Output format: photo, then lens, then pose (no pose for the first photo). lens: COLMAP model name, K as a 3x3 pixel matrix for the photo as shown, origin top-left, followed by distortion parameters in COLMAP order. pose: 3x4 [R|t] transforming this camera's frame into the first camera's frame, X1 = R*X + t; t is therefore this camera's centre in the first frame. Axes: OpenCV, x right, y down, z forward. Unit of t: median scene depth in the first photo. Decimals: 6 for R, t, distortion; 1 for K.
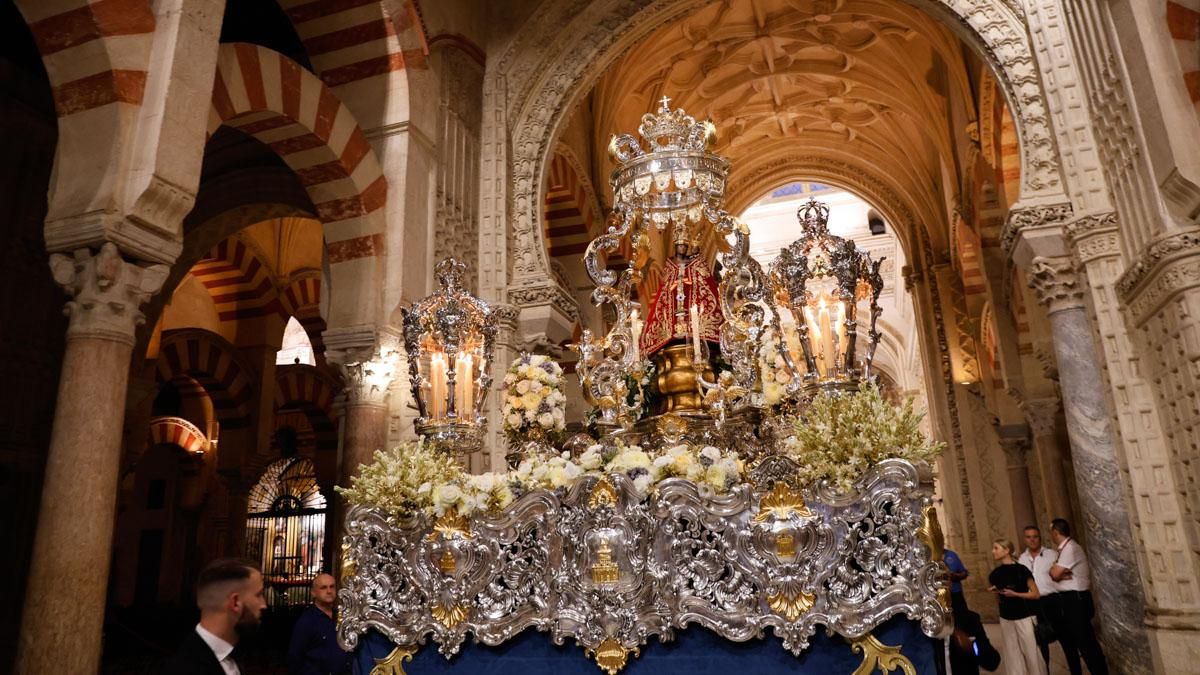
lens RADIAL K [[837.1, 0, 602.0], [0, 837.1, 305.2], [0, 0, 1]] dist [-0.119707, 0.077036]
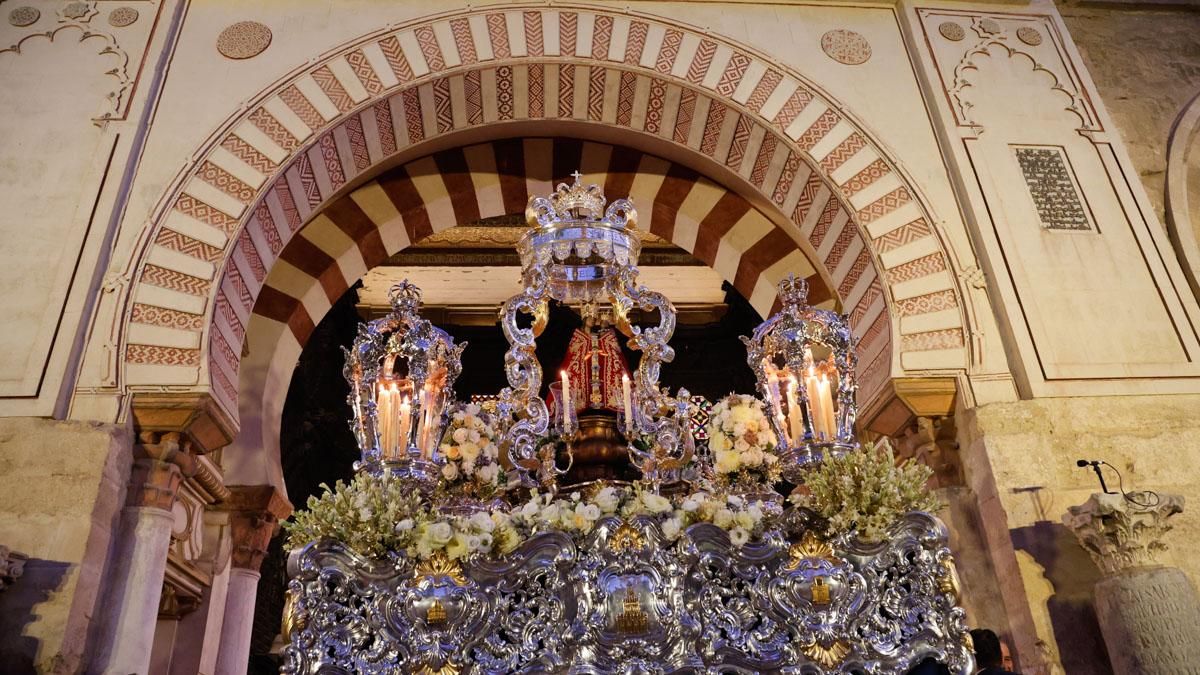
lens RADIAL K [[837.1, 0, 602.0], [0, 837.1, 305.2], [0, 0, 1]] dist [-0.119707, 0.077036]
pose [[0.932028, 0.151625, 0.329142, -0.270107], [-0.099794, 0.980532, -0.169111, 0.096720], [-0.348376, 0.124770, 0.929014, 0.086989]]
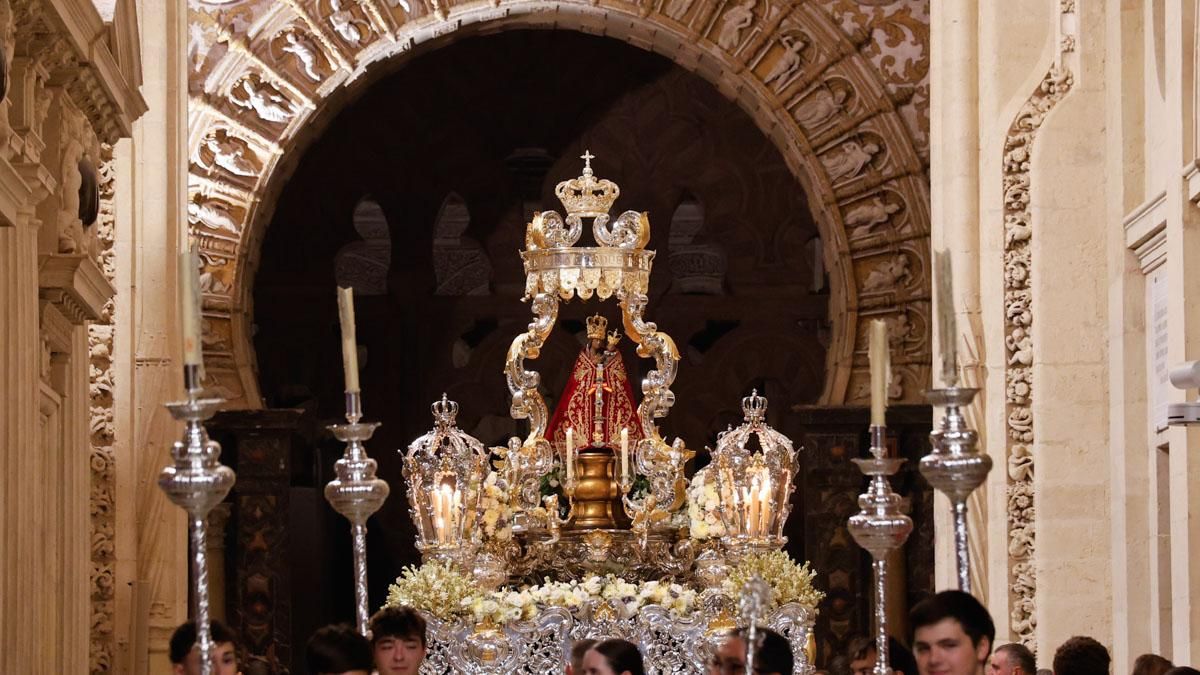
lens RADIAL K [[5603.9, 0, 600.0], [0, 5603.9, 337.5], [0, 0, 1]] dist [1.053399, -0.004489]
pose [[0.941928, 0.049328, 0.332172, -2.475595], [-0.126630, 0.968306, 0.215286, -1.772487], [-0.311025, -0.244847, 0.918321, -5.957318]]
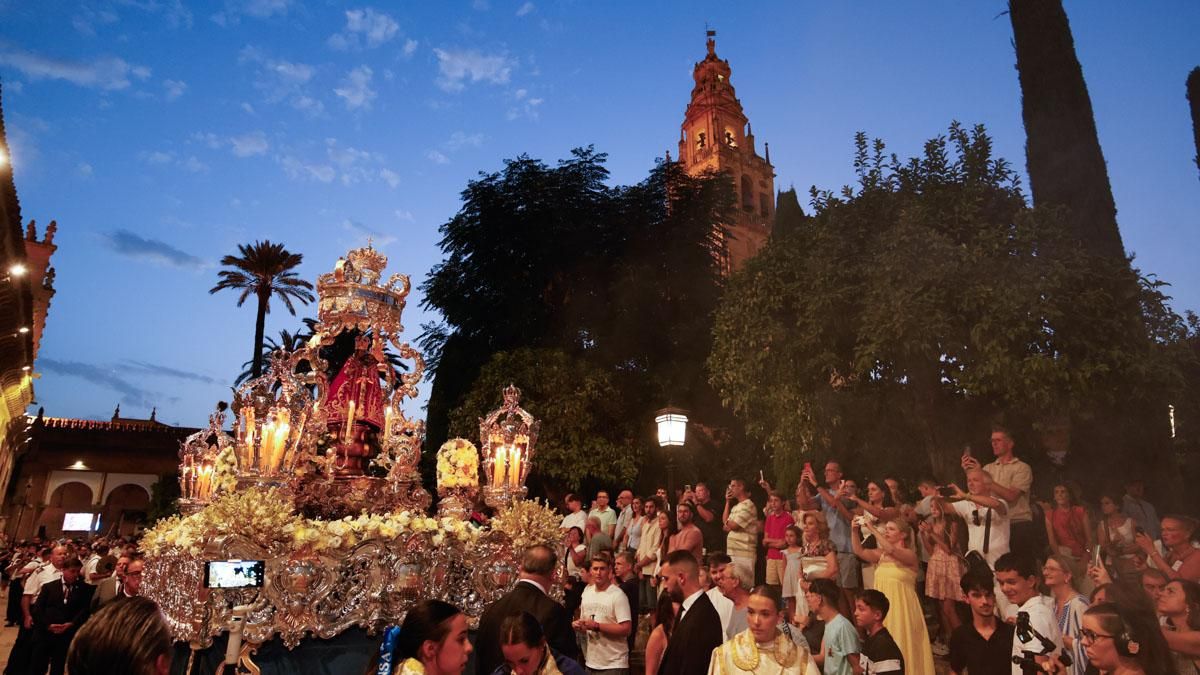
lens RADIAL K [[728.6, 0, 601.9], [0, 728.6, 324.0], [0, 0, 1]] dist [0.046712, 0.000022]
pose [[0.595359, 0.285645, 0.750969, -0.760923], [-0.292879, 0.947514, -0.128214, -0.090109], [-0.748177, -0.143610, 0.647771, -0.154597]]
